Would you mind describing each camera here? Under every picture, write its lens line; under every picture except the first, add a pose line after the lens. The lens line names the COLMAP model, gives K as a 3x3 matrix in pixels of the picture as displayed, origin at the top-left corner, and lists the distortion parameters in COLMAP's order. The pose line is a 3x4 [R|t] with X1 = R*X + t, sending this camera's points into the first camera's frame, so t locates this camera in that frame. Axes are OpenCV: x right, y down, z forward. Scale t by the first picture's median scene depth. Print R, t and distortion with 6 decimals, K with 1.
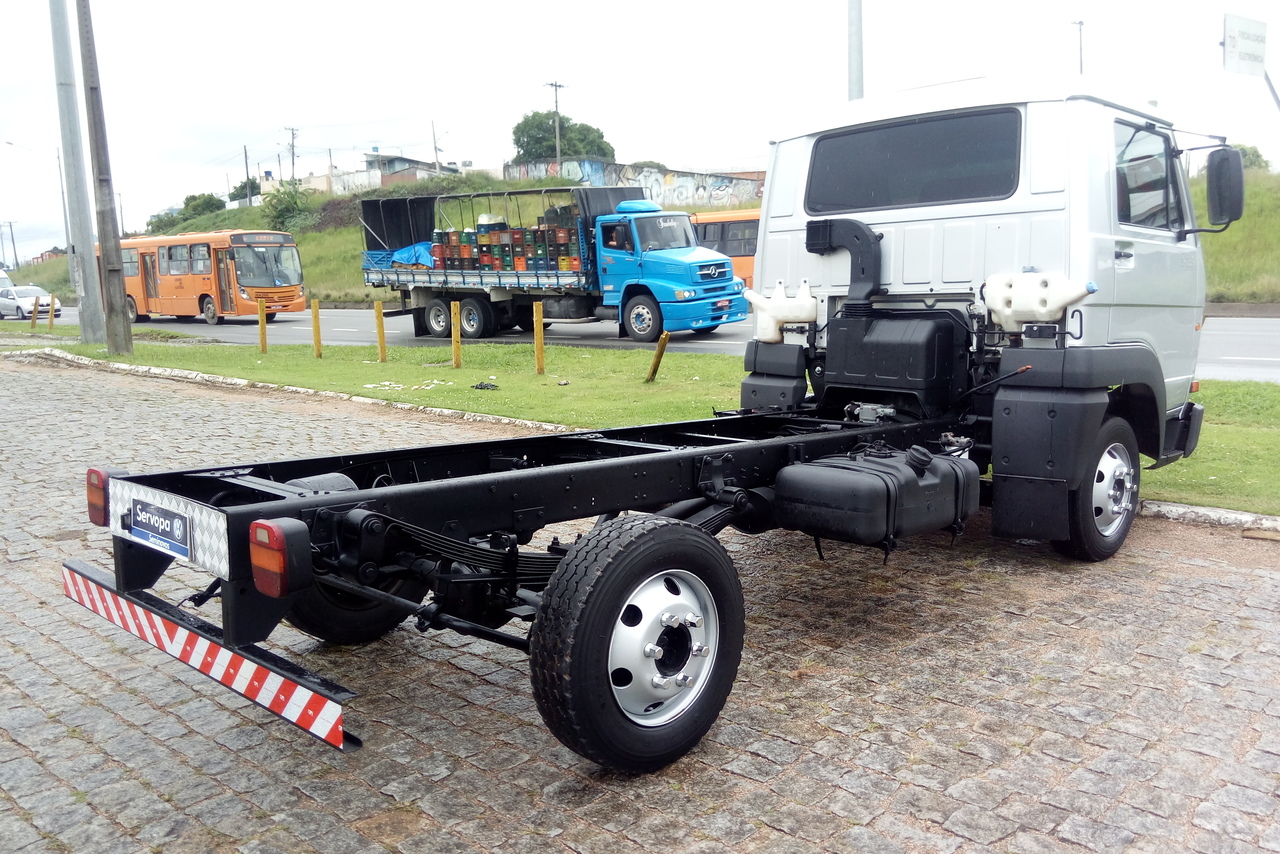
lens RADIAL K [[1062.1, 0, 679.8], [0, 1062.1, 412.8], [0, 0, 1]] dist [0.090550, -0.173083]
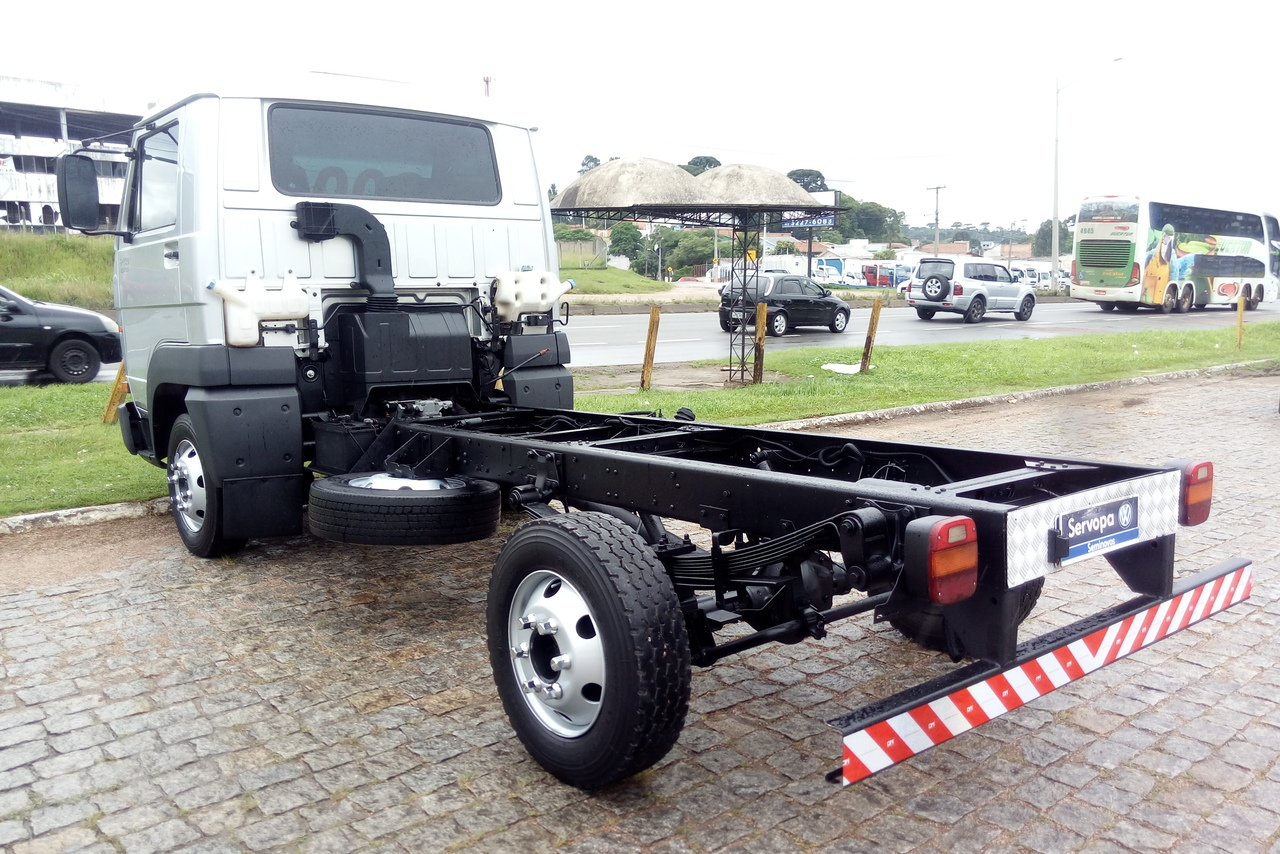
lens RADIAL K [[1062.1, 0, 679.8], [0, 1062.1, 412.8], [0, 0, 1]] dist [0.090550, -0.173083]
pose [[0.076640, -0.105913, 0.991417, -0.787941], [0.110306, 0.989139, 0.097143, -0.066141], [-0.990938, 0.101915, 0.087491, 0.687597]]
